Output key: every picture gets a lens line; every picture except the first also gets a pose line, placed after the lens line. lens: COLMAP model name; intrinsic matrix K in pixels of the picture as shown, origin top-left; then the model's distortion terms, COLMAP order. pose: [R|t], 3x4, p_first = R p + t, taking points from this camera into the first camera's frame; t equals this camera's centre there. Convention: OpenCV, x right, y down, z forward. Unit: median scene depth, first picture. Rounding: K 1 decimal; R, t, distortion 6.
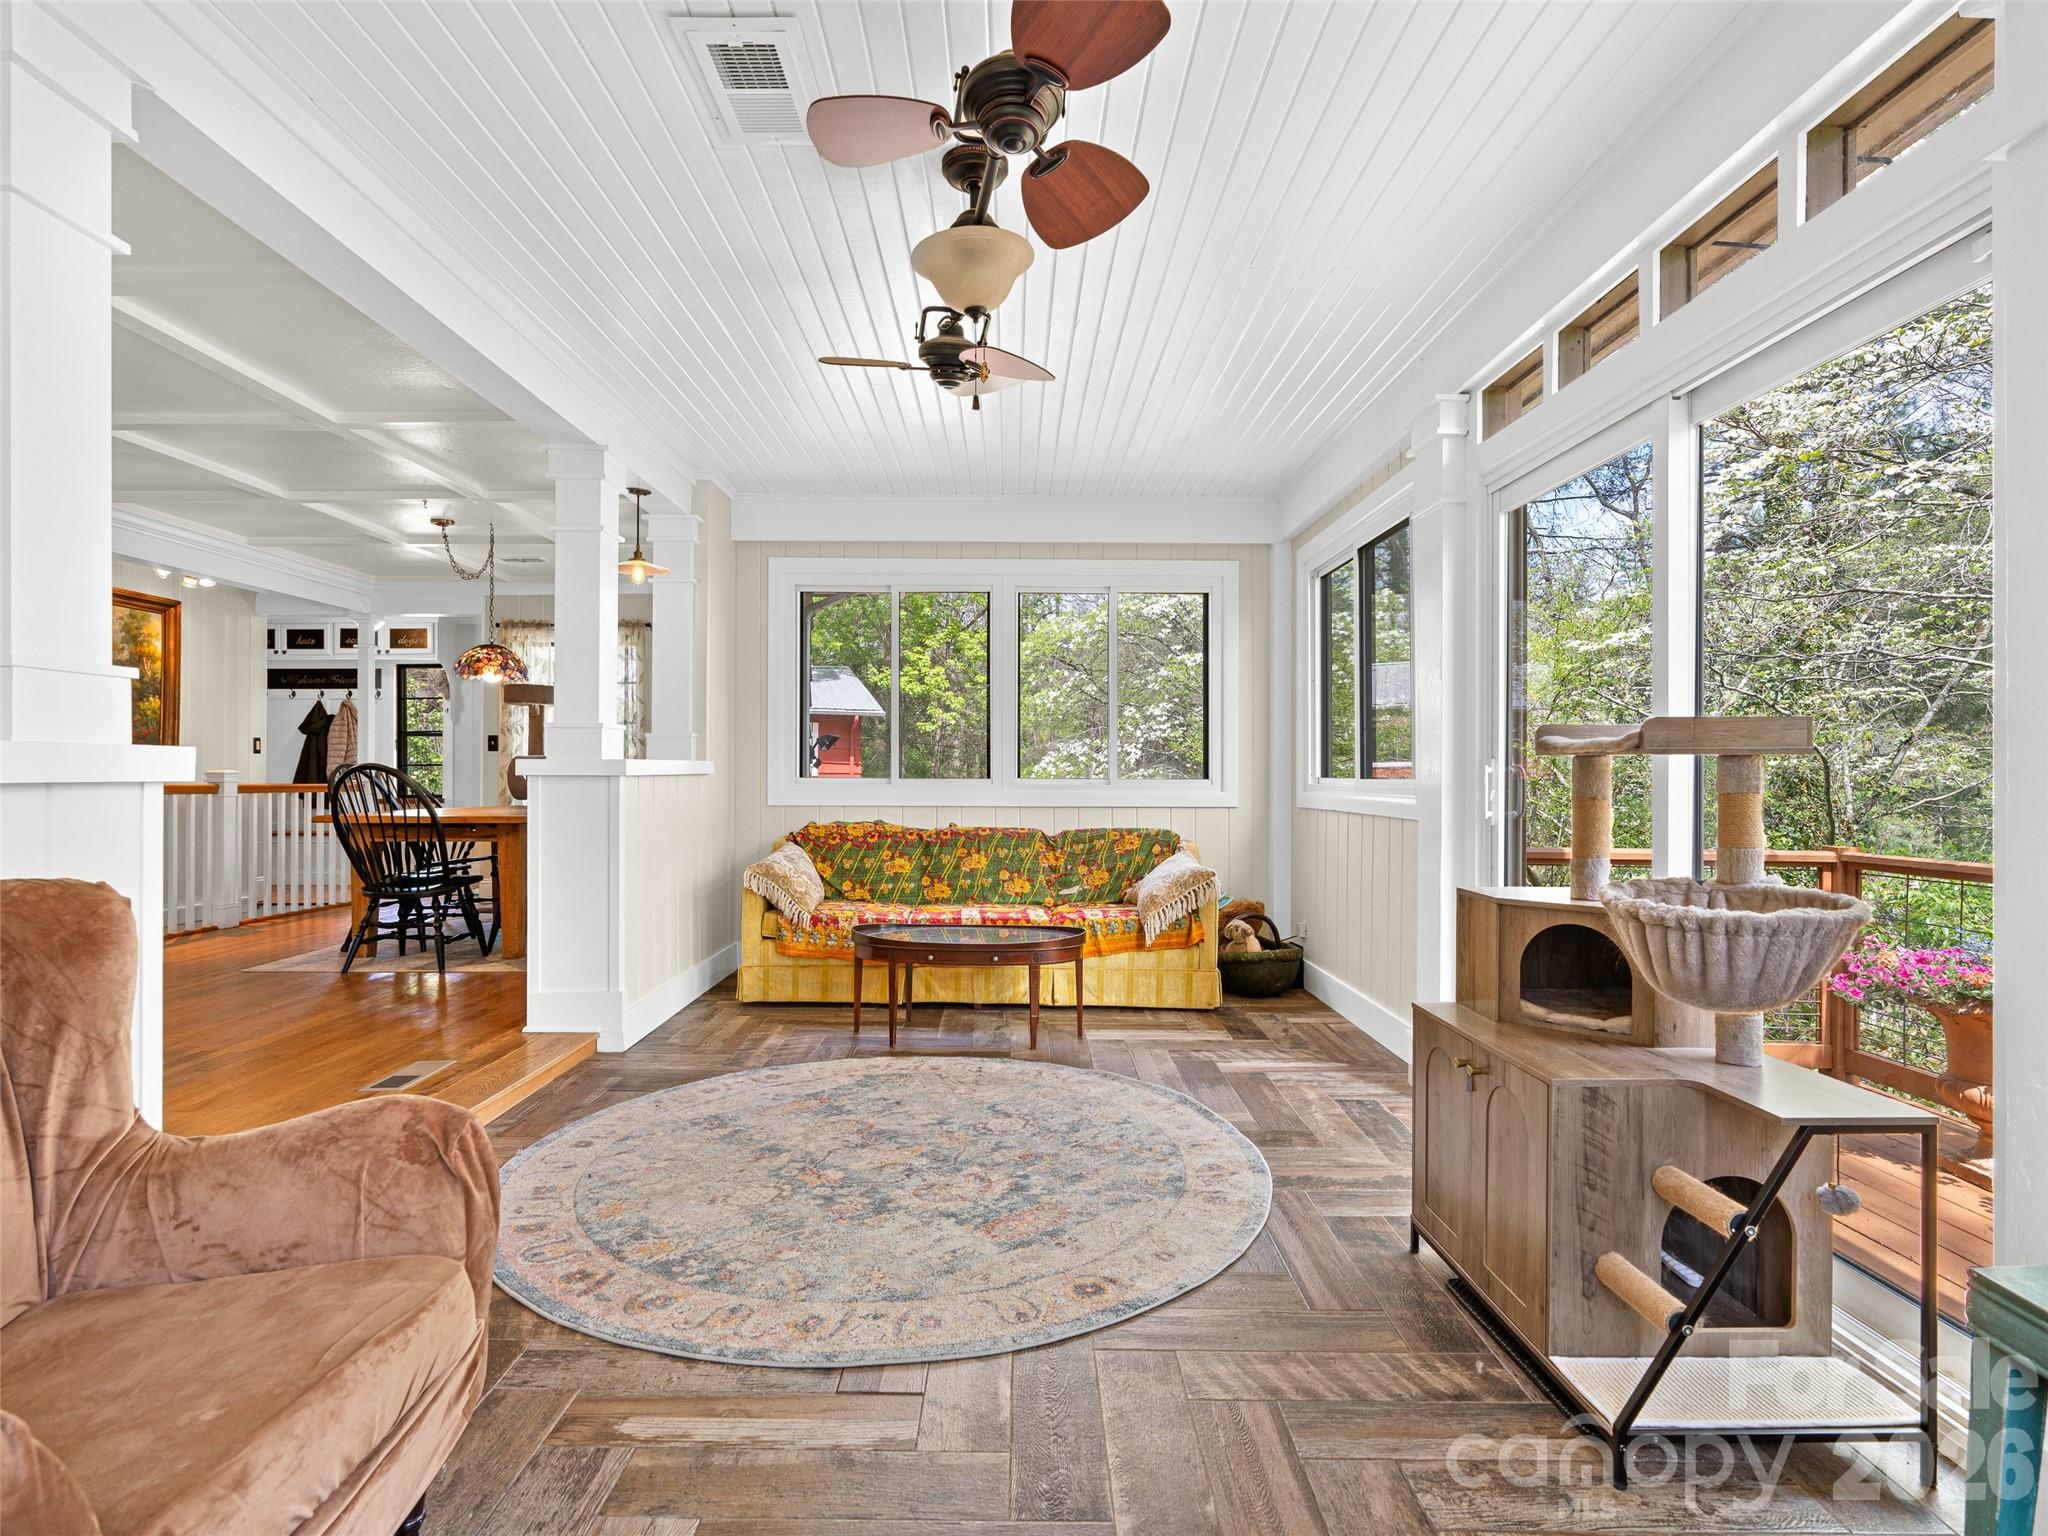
lens RADIAL K [[1030.9, 0, 1012.2], [0, 1030.9, 773.7], [0, 0, 1]] dist [-0.002442, 0.000415]
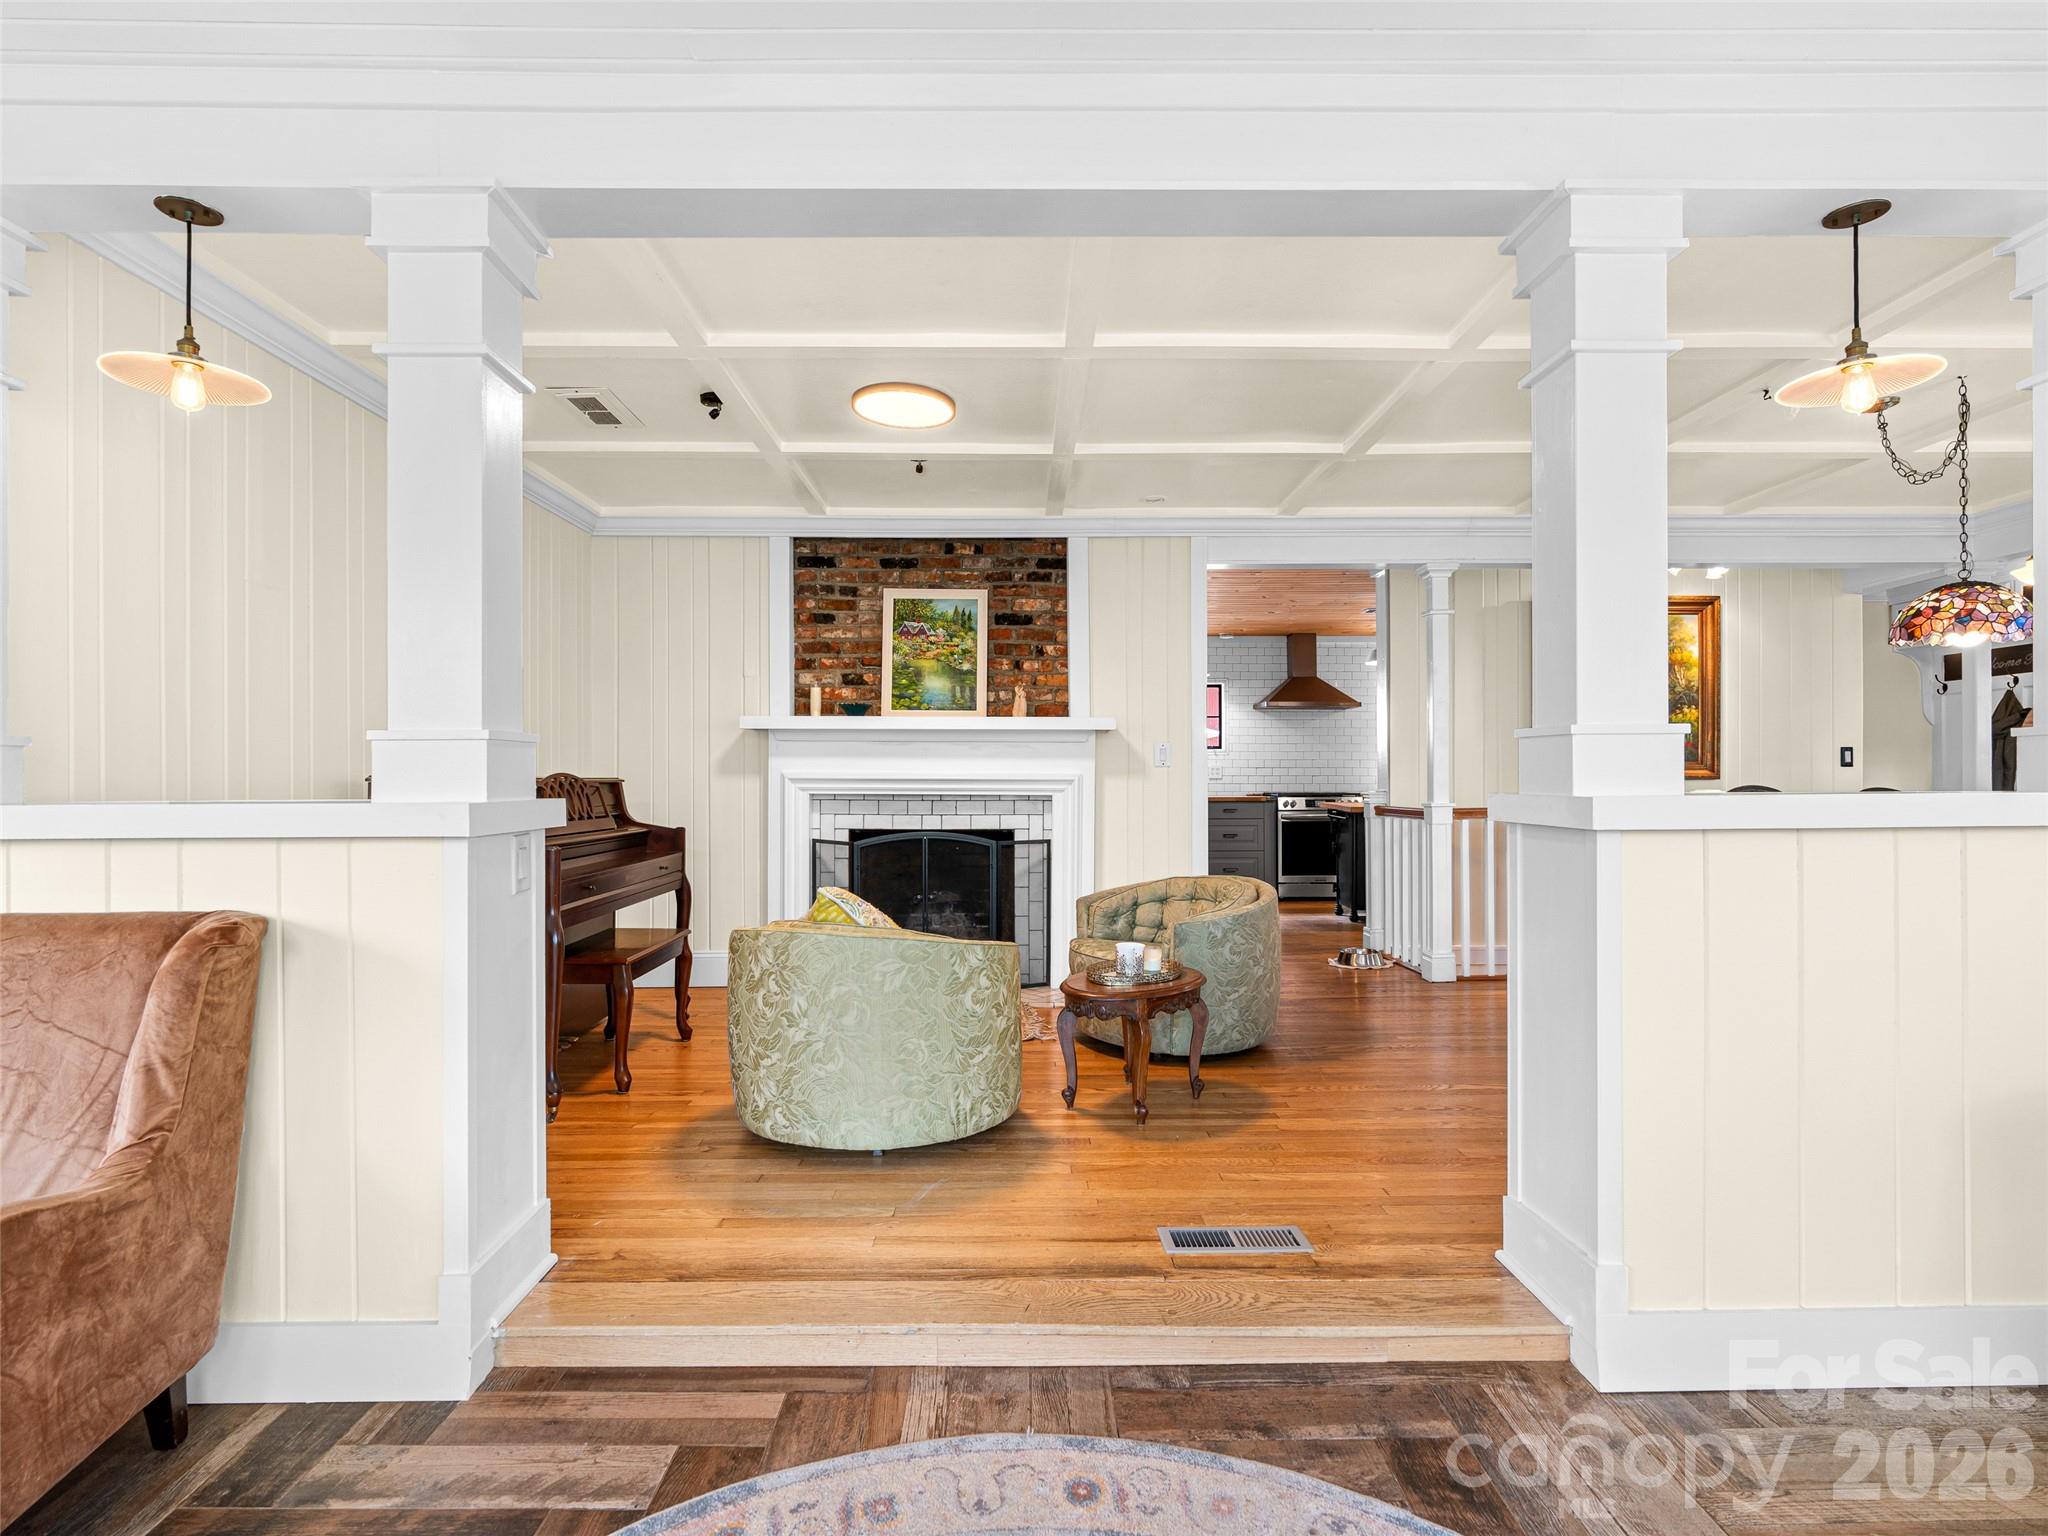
lens RADIAL K [[1030.9, 0, 1012.2], [0, 1030.9, 773.7], [0, 0, 1]] dist [-0.002442, 0.000415]
pose [[0.005987, -0.006118, -0.999963, 0.073380], [0.003043, 0.999977, -0.006100, -0.015187], [0.999977, -0.003006, 0.006006, 0.464250]]
